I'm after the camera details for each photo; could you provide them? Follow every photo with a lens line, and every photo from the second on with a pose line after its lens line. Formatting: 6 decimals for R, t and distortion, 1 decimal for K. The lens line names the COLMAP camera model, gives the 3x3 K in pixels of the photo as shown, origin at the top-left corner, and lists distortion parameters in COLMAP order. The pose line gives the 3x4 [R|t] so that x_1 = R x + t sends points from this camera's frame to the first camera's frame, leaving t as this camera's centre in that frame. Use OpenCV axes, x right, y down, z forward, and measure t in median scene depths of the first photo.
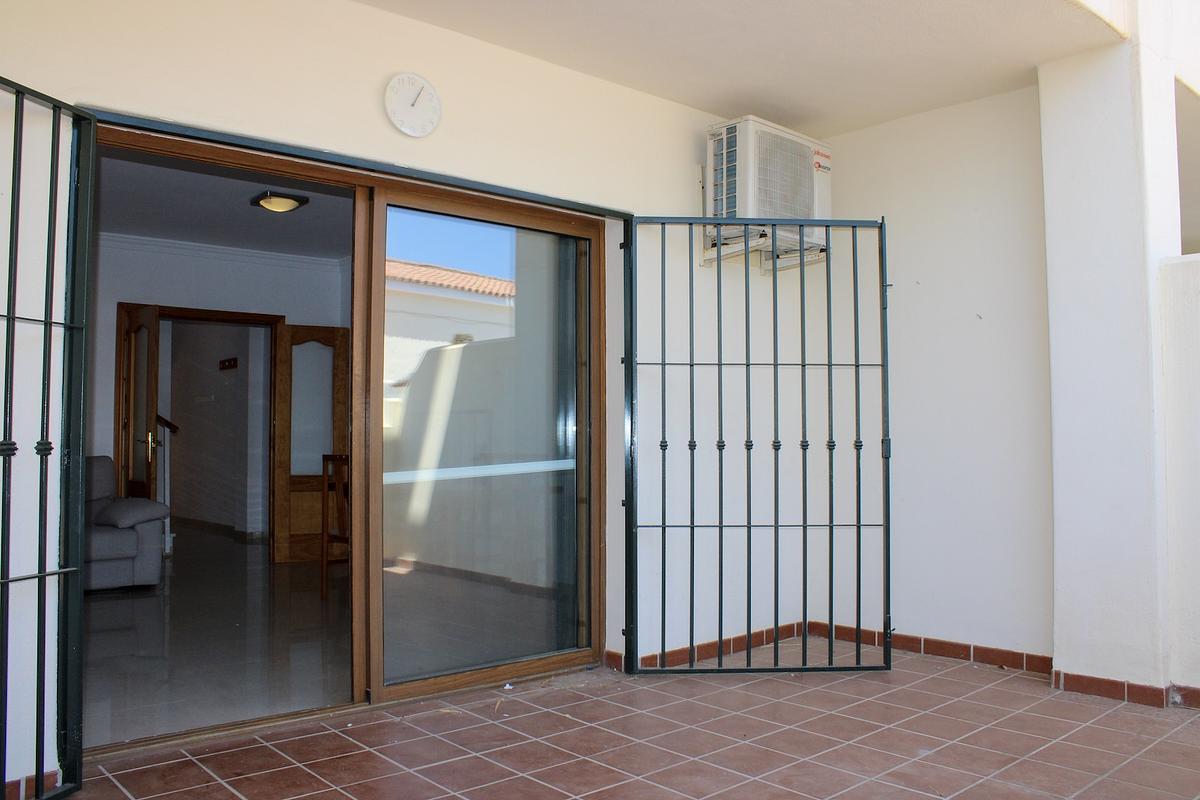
lens RADIAL K [[978.0, 0, 622.6], [0, 978.0, 401.6], [0, 0, 1]] dist [-0.041448, 0.002201]
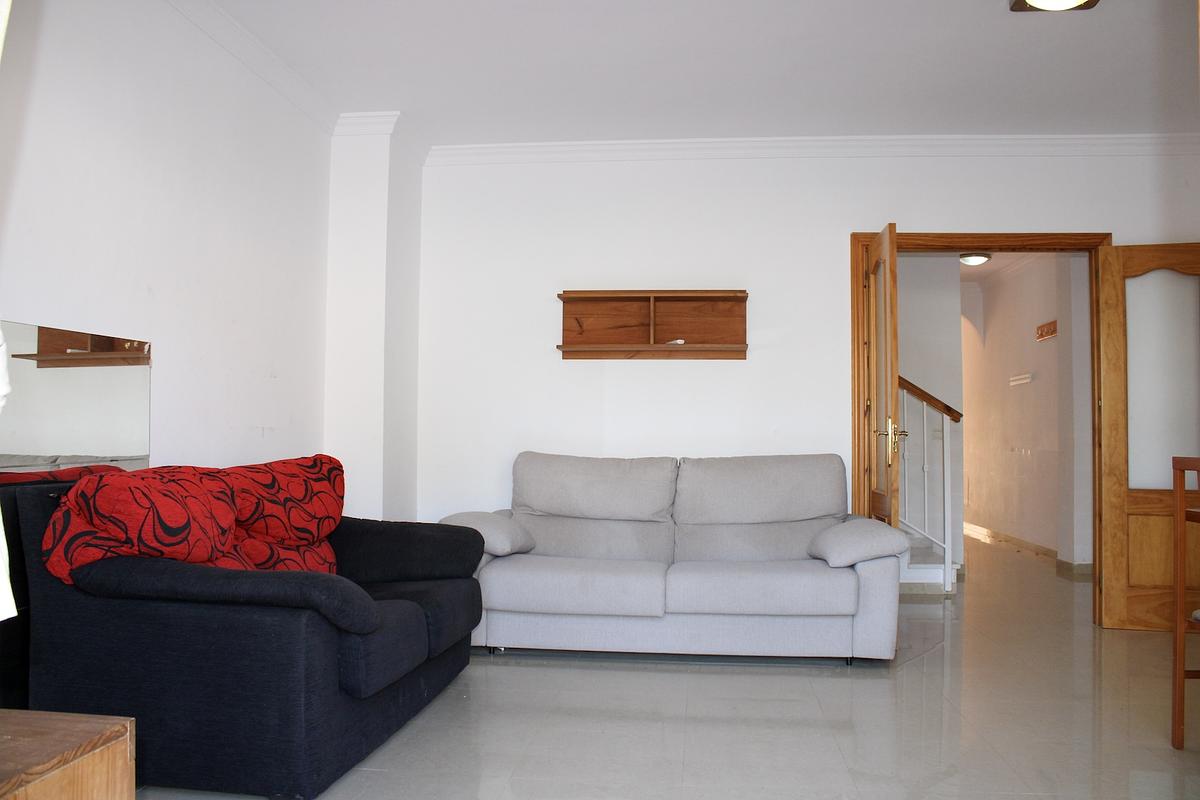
lens RADIAL K [[978.0, 0, 622.6], [0, 978.0, 401.6], [0, 0, 1]] dist [-0.041448, 0.002201]
pose [[0.664118, -0.020611, -0.747344, -0.094152], [0.024768, 0.999678, -0.005560, 0.015874], [0.747218, -0.014817, 0.664414, 0.352930]]
